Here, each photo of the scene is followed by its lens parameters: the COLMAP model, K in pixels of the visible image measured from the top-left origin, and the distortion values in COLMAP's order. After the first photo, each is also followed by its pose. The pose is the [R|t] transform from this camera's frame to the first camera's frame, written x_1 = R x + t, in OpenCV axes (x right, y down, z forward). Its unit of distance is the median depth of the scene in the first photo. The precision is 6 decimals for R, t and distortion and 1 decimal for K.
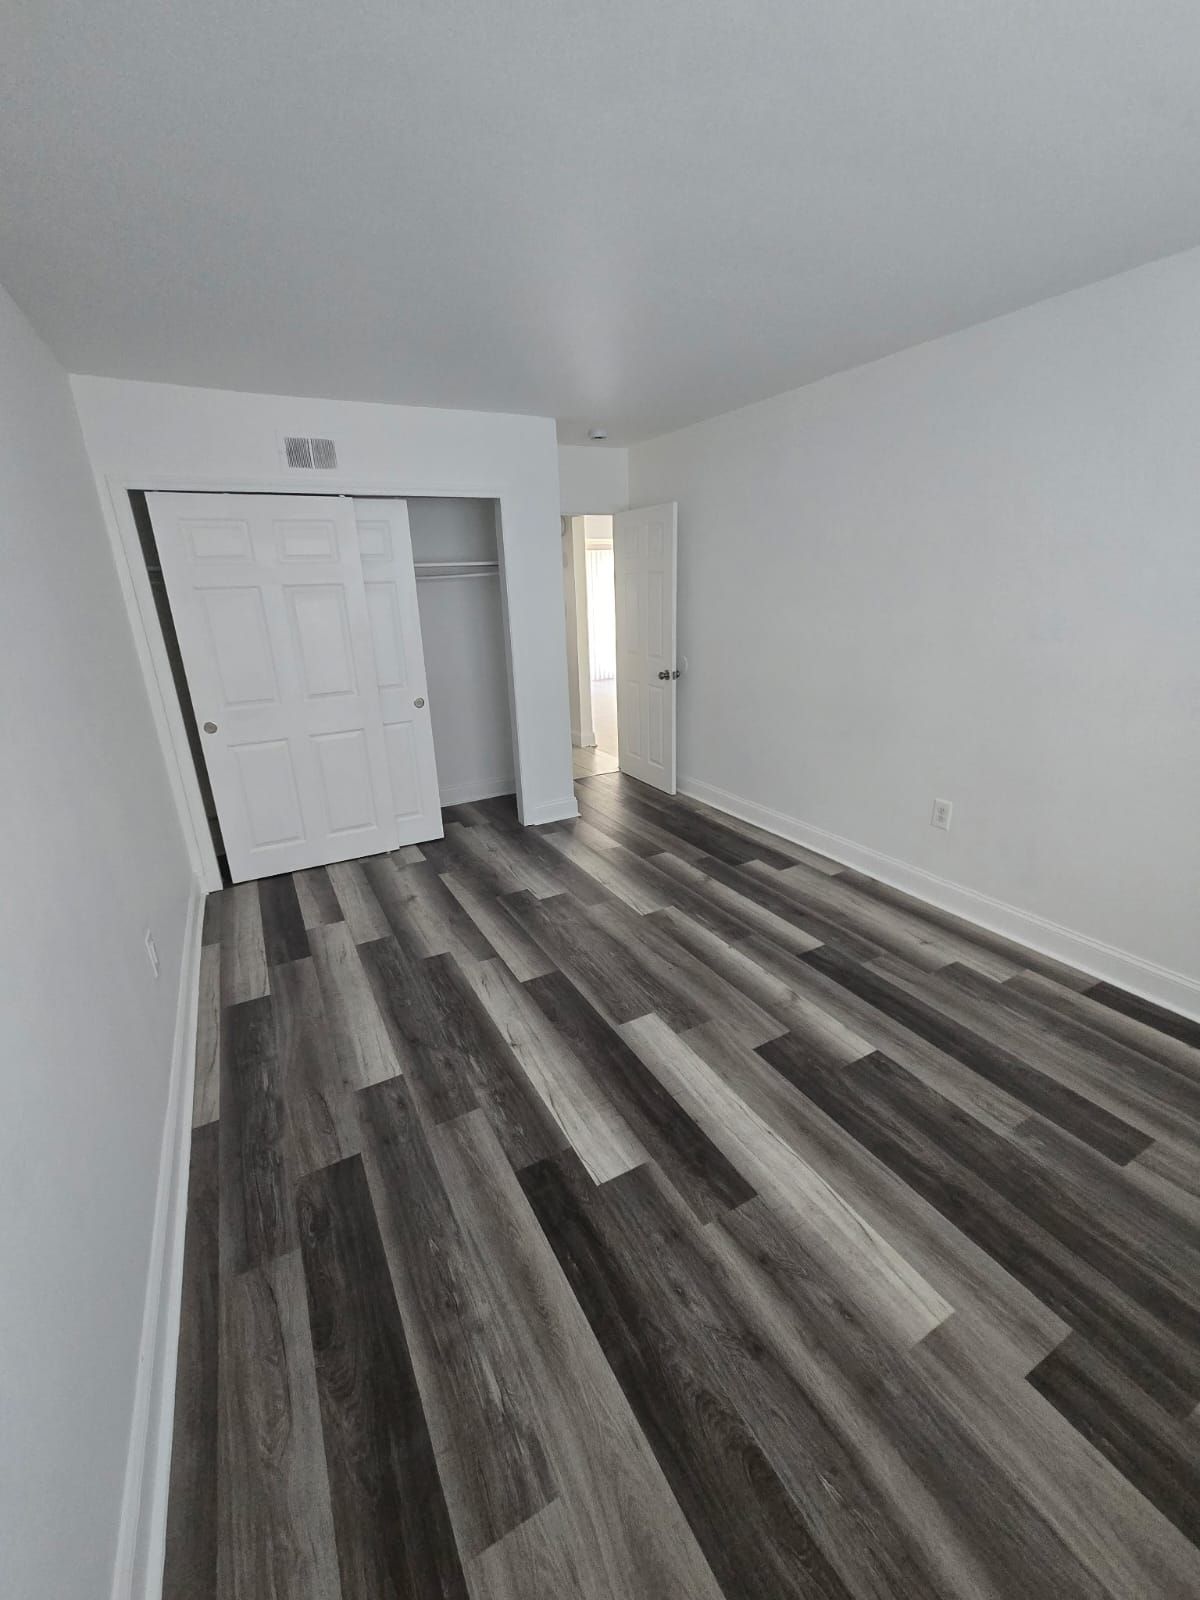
lens RADIAL K [[657.5, 0, 601.0], [0, 657.5, 798.7], [0, 0, 1]] dist [0.000735, -0.000037]
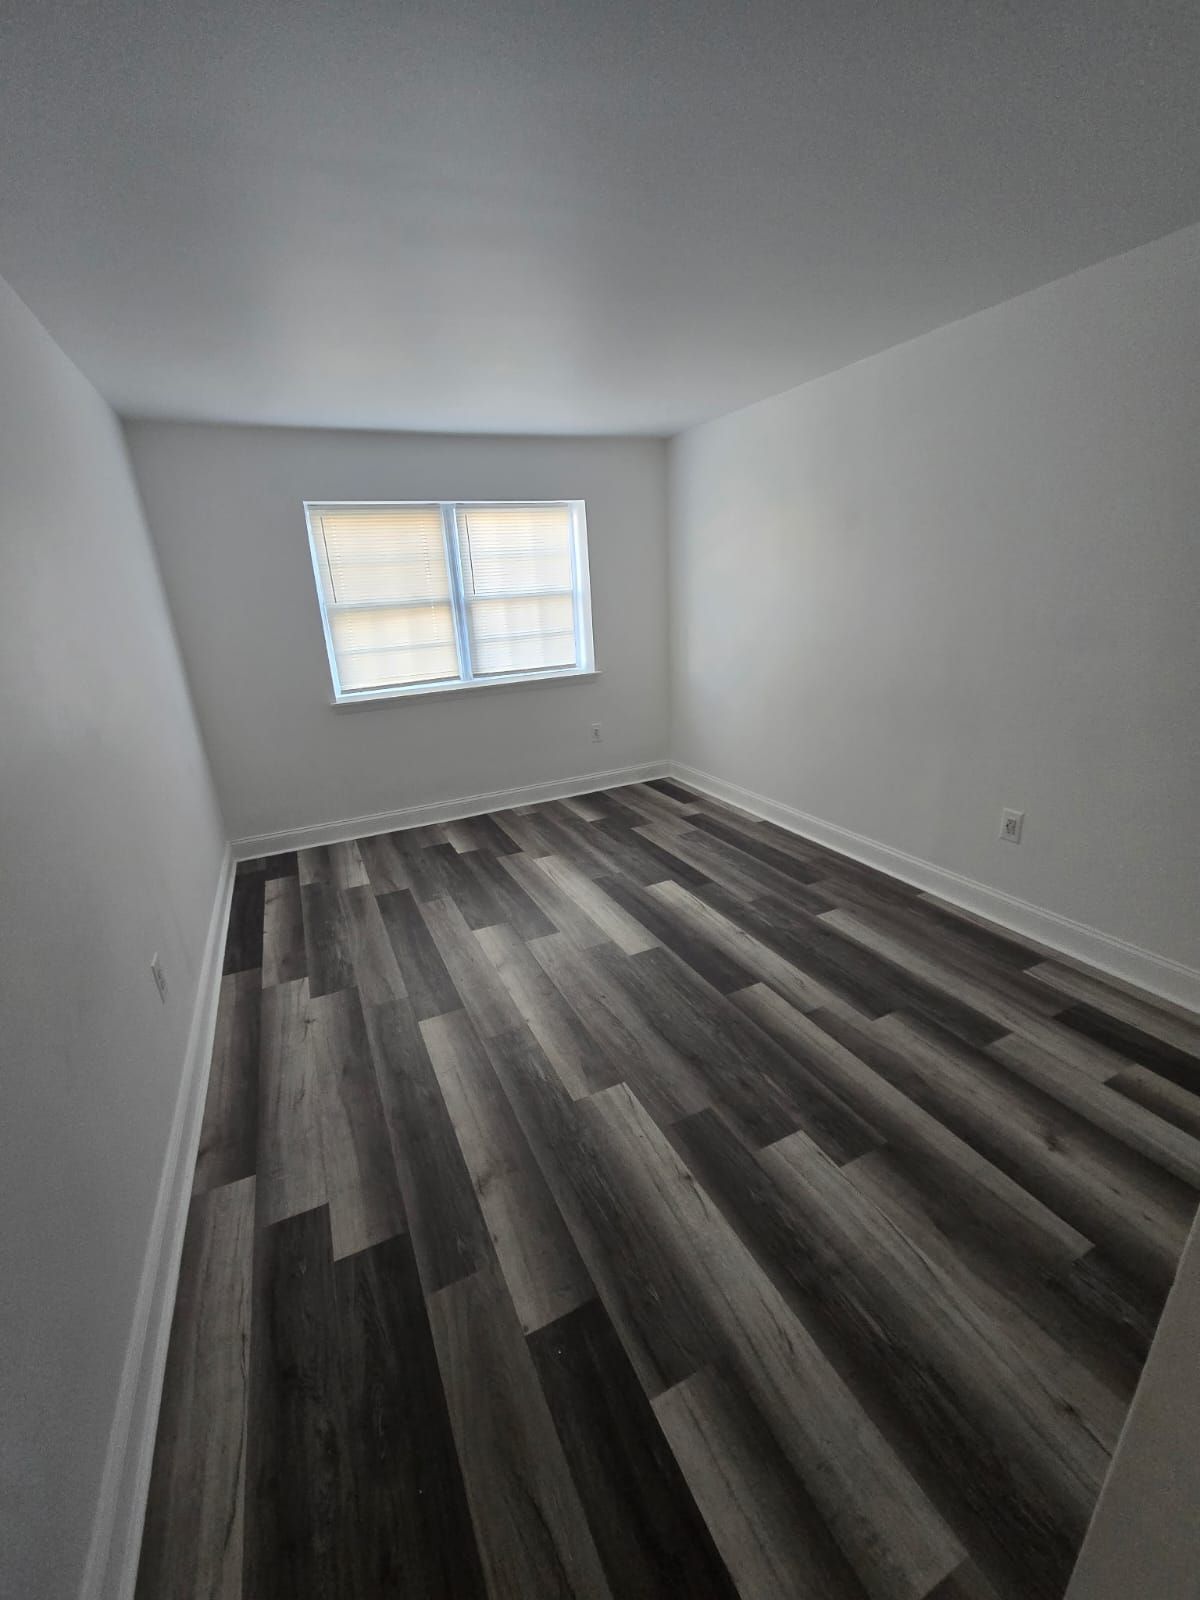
lens RADIAL K [[657.5, 0, 600.5], [0, 657.5, 802.0], [0, 0, 1]] dist [0.000735, -0.000037]
pose [[-0.994386, 0.064182, 0.084131, 0.015859], [0.102174, 0.789191, 0.605589, -0.602594], [-0.027528, 0.610785, -0.791318, 1.800201]]
